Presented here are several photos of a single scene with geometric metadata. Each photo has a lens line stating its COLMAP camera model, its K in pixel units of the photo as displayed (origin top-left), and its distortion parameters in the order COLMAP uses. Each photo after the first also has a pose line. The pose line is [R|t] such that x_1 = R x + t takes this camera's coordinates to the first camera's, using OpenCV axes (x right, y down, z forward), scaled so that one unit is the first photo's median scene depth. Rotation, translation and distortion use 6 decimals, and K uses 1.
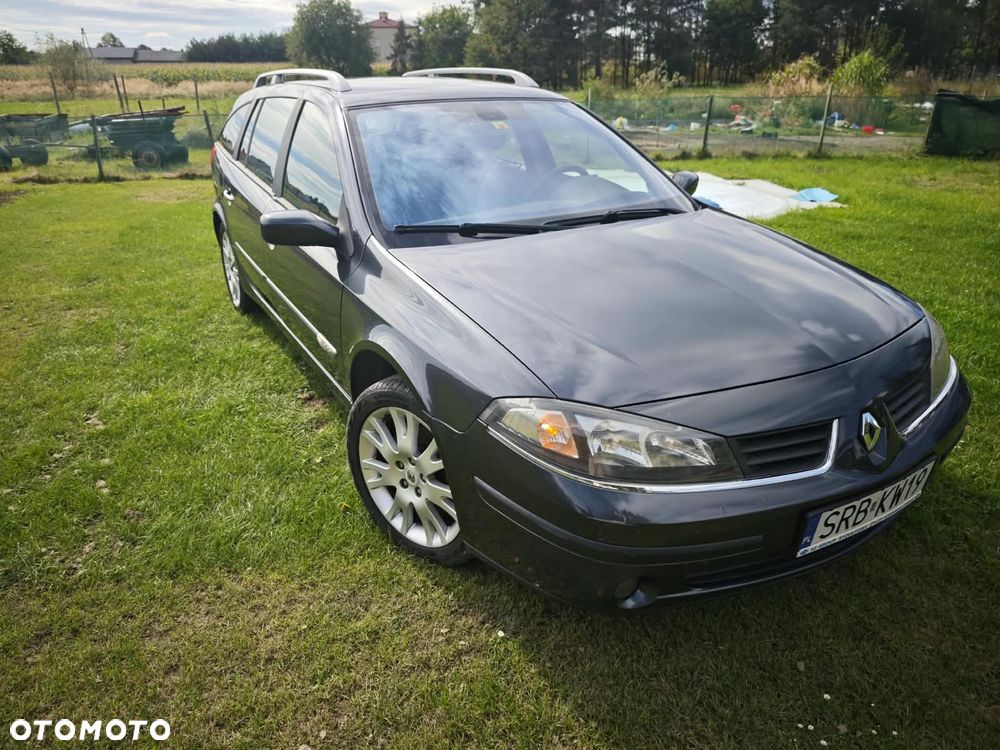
lens RADIAL K [[682.1, 0, 486.5], [0, 682.1, 357.6], [0, 0, 1]] dist [0.022831, -0.027871]
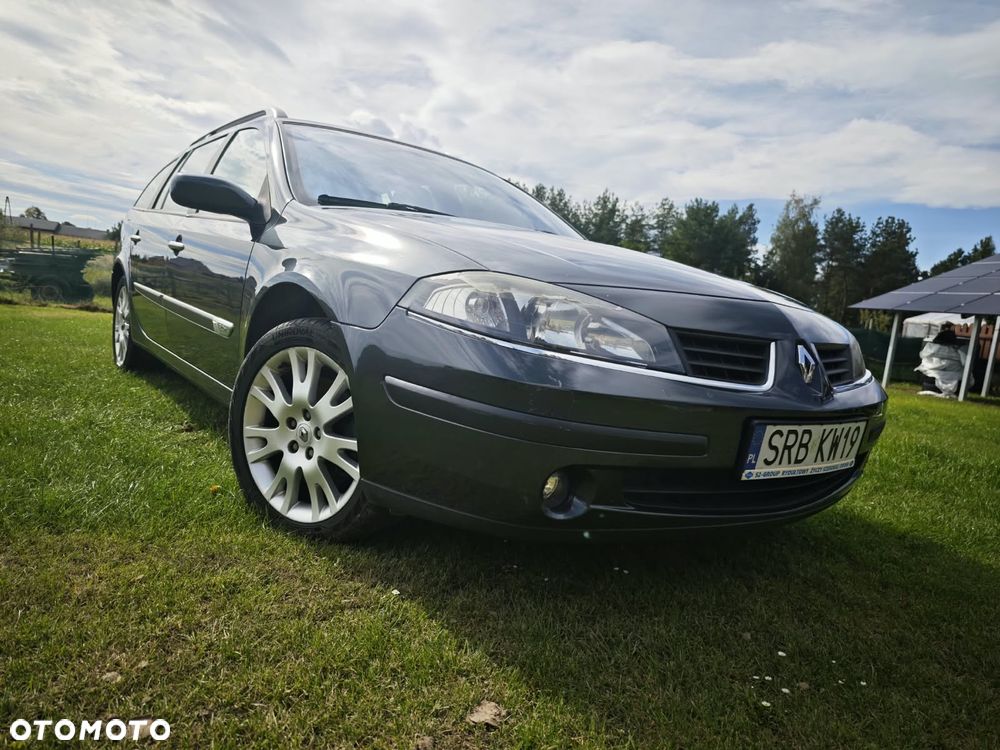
lens RADIAL K [[681.1, 0, 488.7], [0, 681.1, 376.7], [0, 0, 1]] dist [0.002186, -0.003651]
pose [[0.985778, 0.100090, 0.134994, -0.002017], [-0.059308, 0.958805, -0.277806, 0.164961], [-0.157238, 0.265849, 0.951105, 0.065895]]
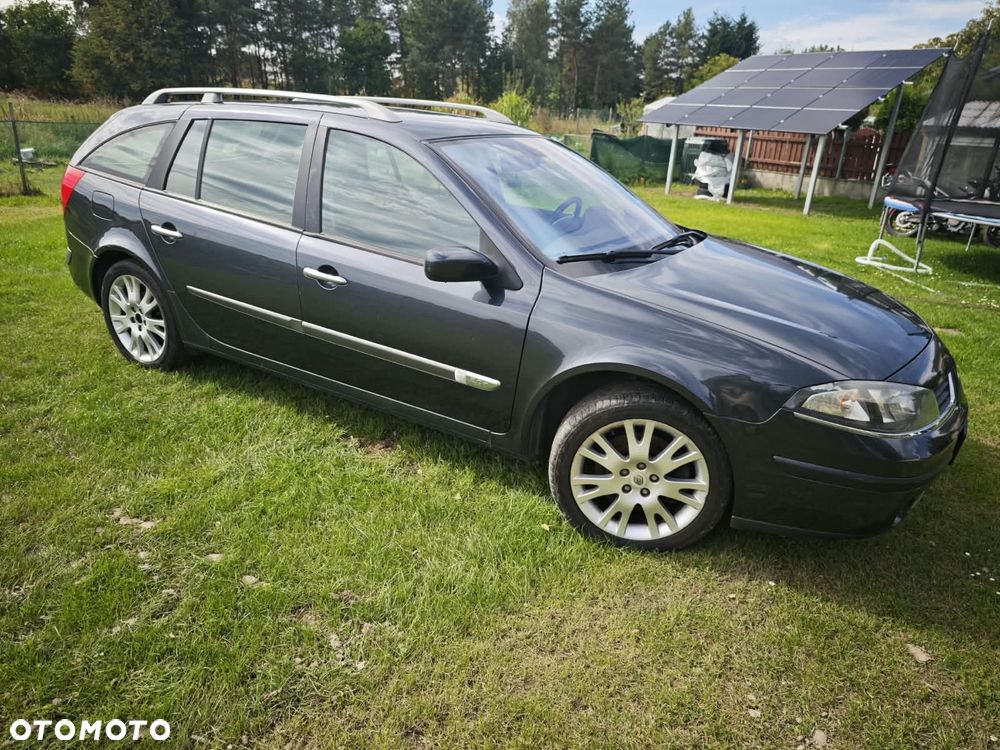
lens RADIAL K [[680.0, 0, 509.9], [0, 680.0, 367.5], [0, 0, 1]] dist [0.026289, -0.027583]
pose [[0.860331, -0.127949, 0.493416, -0.407859], [0.135944, 0.990518, 0.019818, -0.028746], [-0.491273, 0.050027, 0.869568, 0.066726]]
